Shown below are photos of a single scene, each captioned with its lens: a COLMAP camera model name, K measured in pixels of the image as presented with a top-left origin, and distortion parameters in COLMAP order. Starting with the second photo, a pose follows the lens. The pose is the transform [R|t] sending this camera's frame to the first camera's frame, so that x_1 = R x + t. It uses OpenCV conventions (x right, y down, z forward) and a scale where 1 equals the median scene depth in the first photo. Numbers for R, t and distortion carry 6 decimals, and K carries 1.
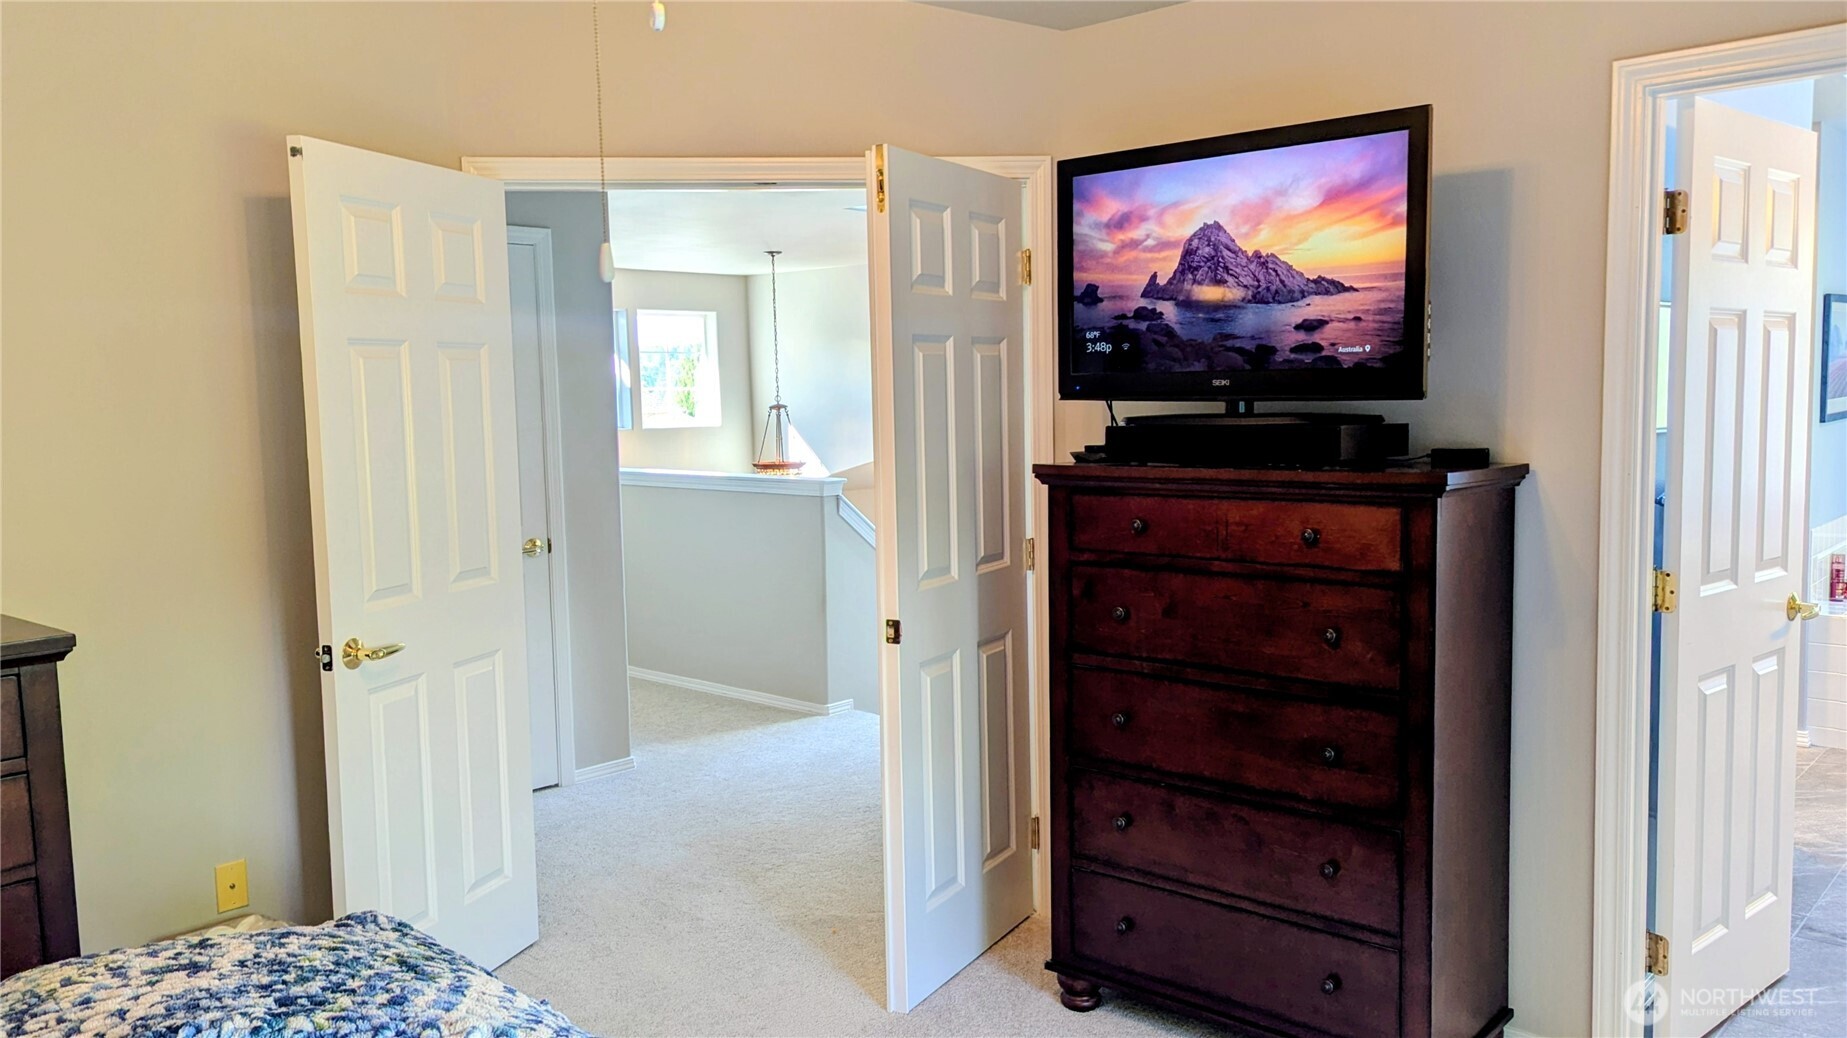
lens RADIAL K [[1354.5, 0, 922.8], [0, 1354.5, 519.6], [0, 0, 1]] dist [0.066948, -0.057159]
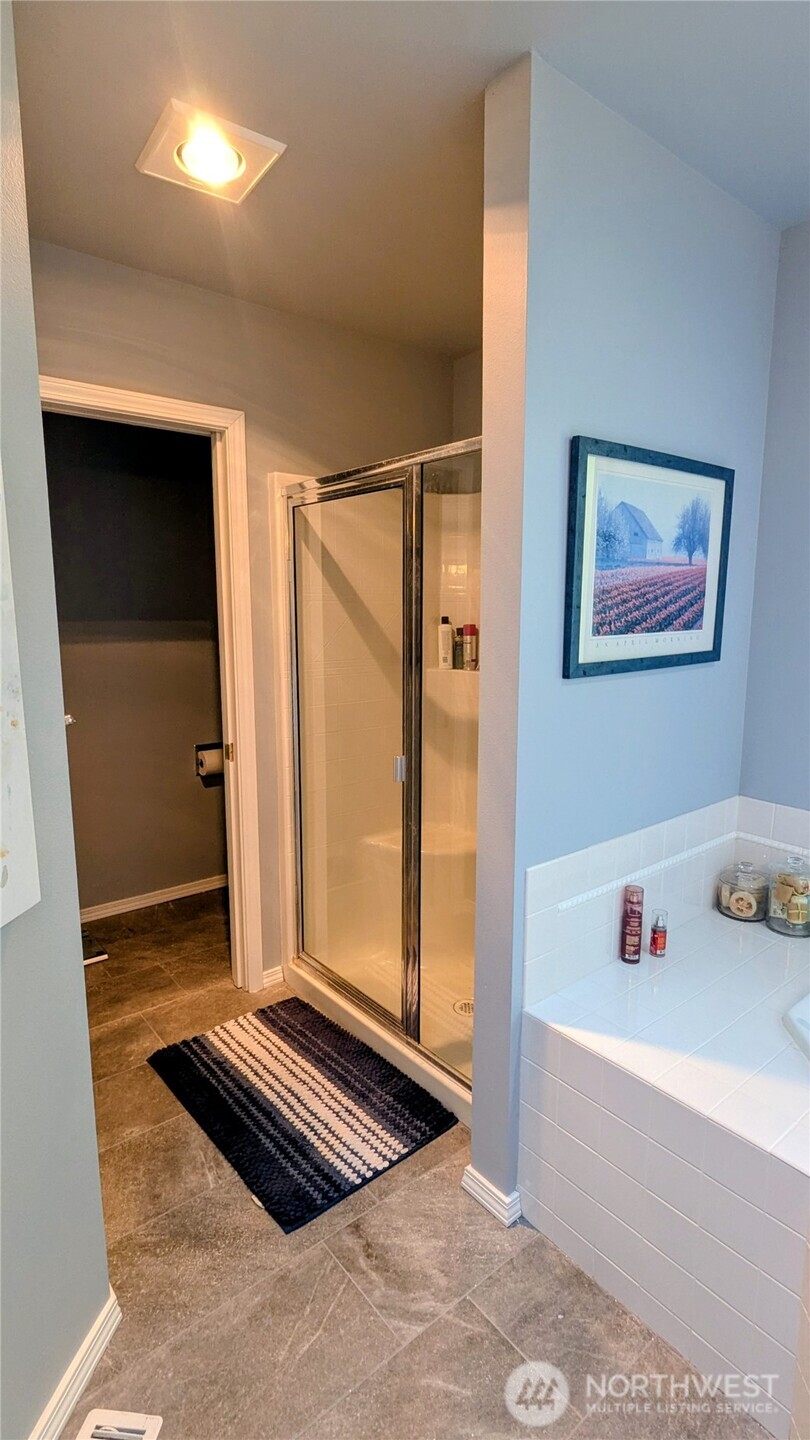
lens RADIAL K [[697.0, 0, 405.6], [0, 697.0, 722.0], [0, 0, 1]] dist [0.005379, 0.001052]
pose [[0.993133, 0.034701, -0.111723, 0.618691], [-0.027400, 0.997428, 0.066232, -0.069642], [0.113734, -0.062716, 0.991530, 0.711114]]
